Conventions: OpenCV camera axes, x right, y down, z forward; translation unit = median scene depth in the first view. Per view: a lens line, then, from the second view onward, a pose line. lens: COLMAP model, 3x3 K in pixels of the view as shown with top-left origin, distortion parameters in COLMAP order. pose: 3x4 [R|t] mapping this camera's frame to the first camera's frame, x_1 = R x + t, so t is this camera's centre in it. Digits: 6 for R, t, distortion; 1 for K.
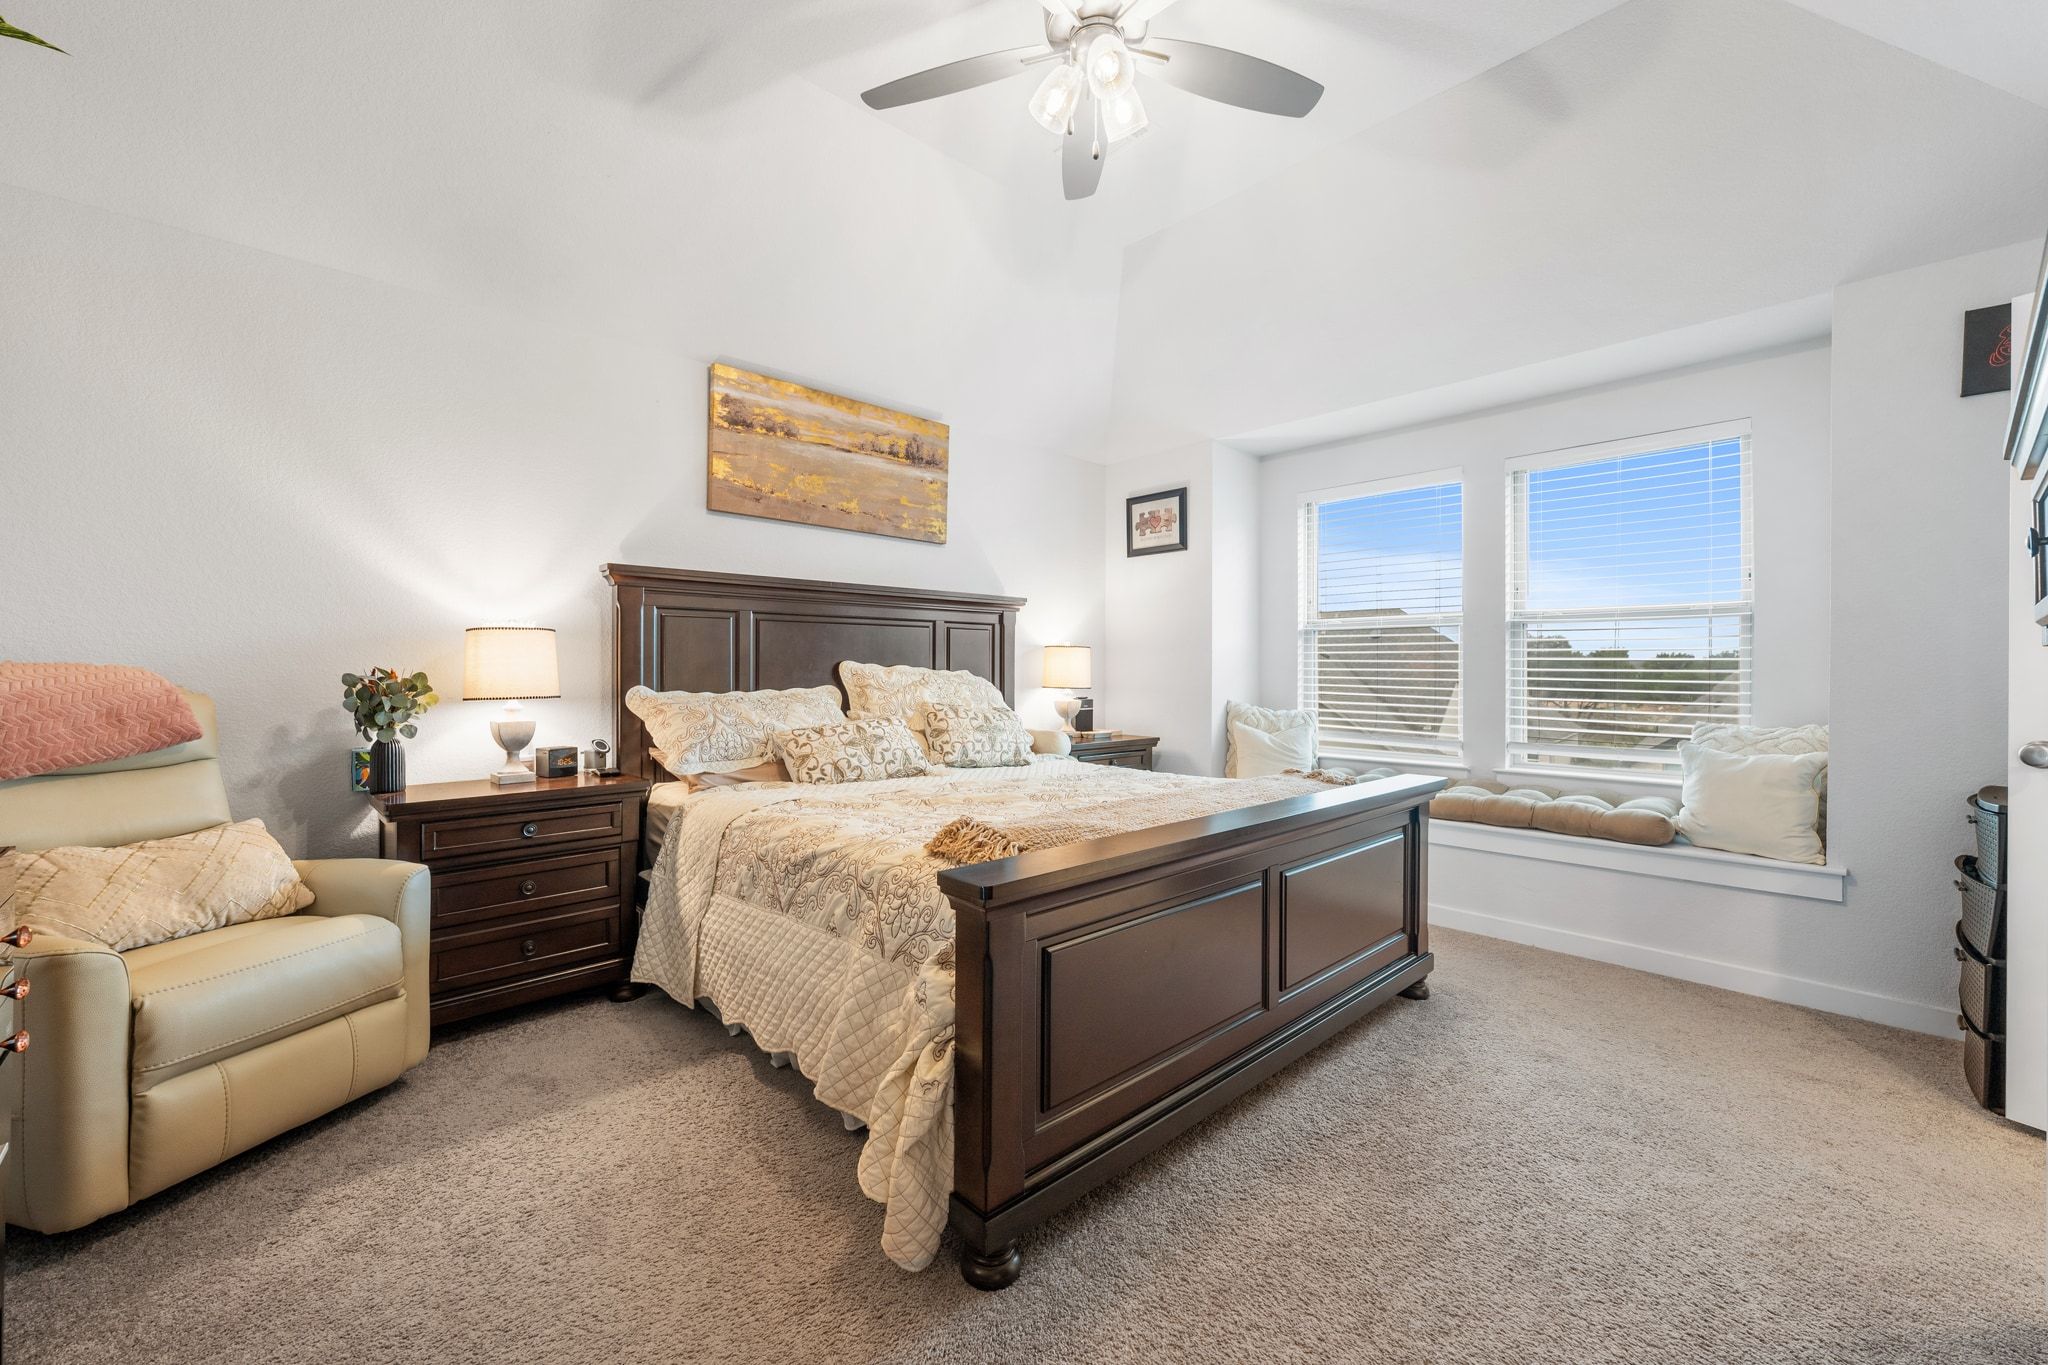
lens RADIAL K [[811.2, 0, 1024.0], [0, 811.2, 682.5], [0, 0, 1]] dist [-0.000034, -0.000014]
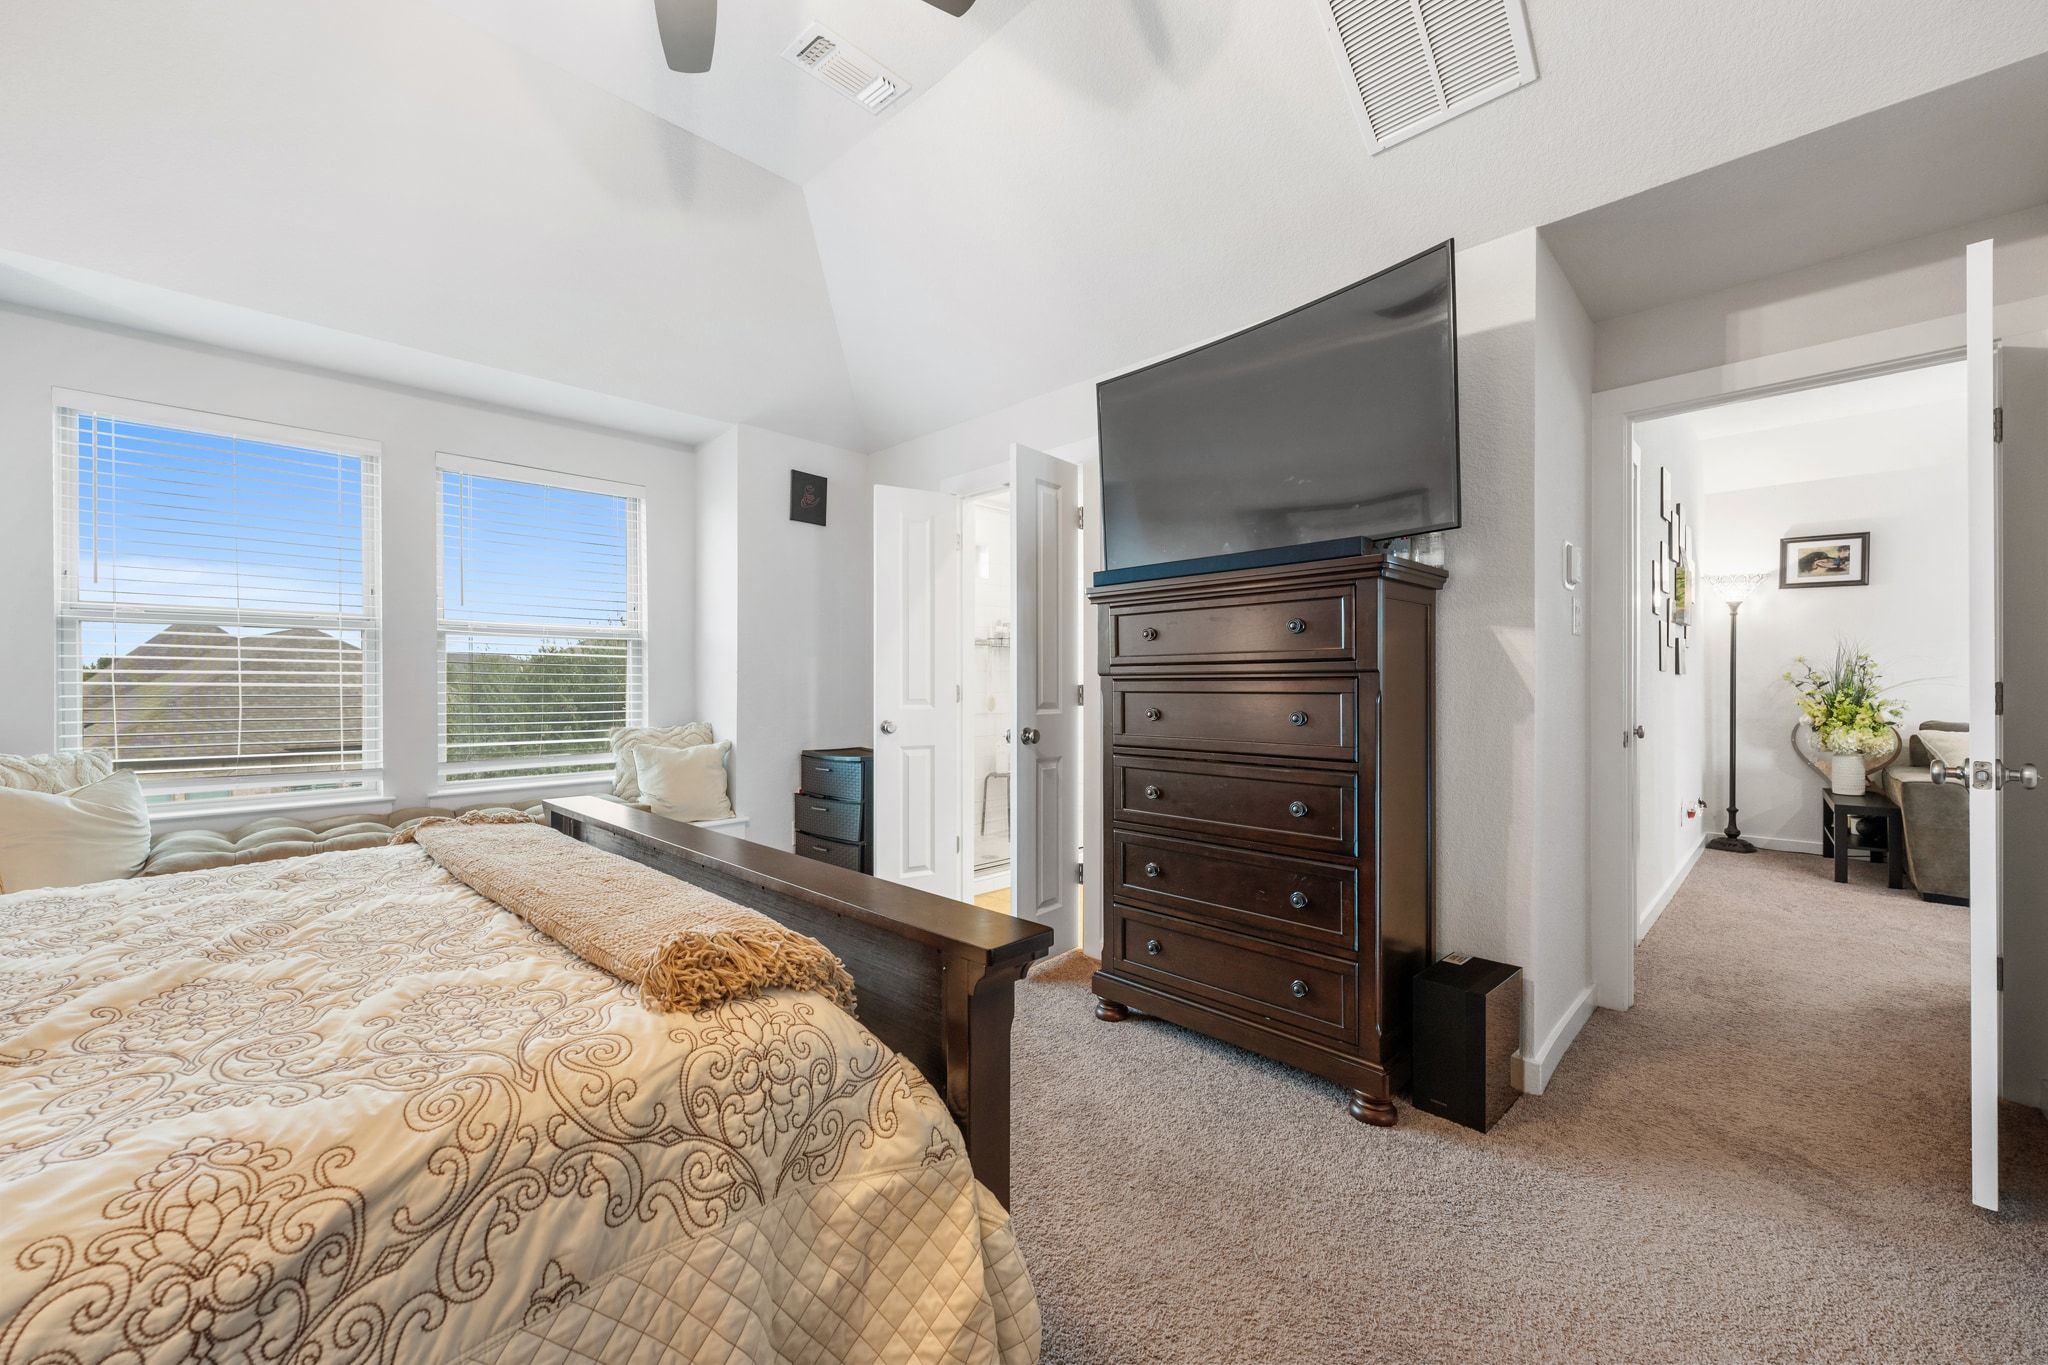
lens RADIAL K [[811.2, 0, 1024.0], [0, 811.2, 682.5], [0, 0, 1]] dist [-0.000034, -0.000014]
pose [[-0.053672, -0.000273, 0.998559, -0.642509], [0.013867, 0.999903, 0.001019, -0.015873], [-0.998462, 0.013902, -0.053663, 0.732056]]
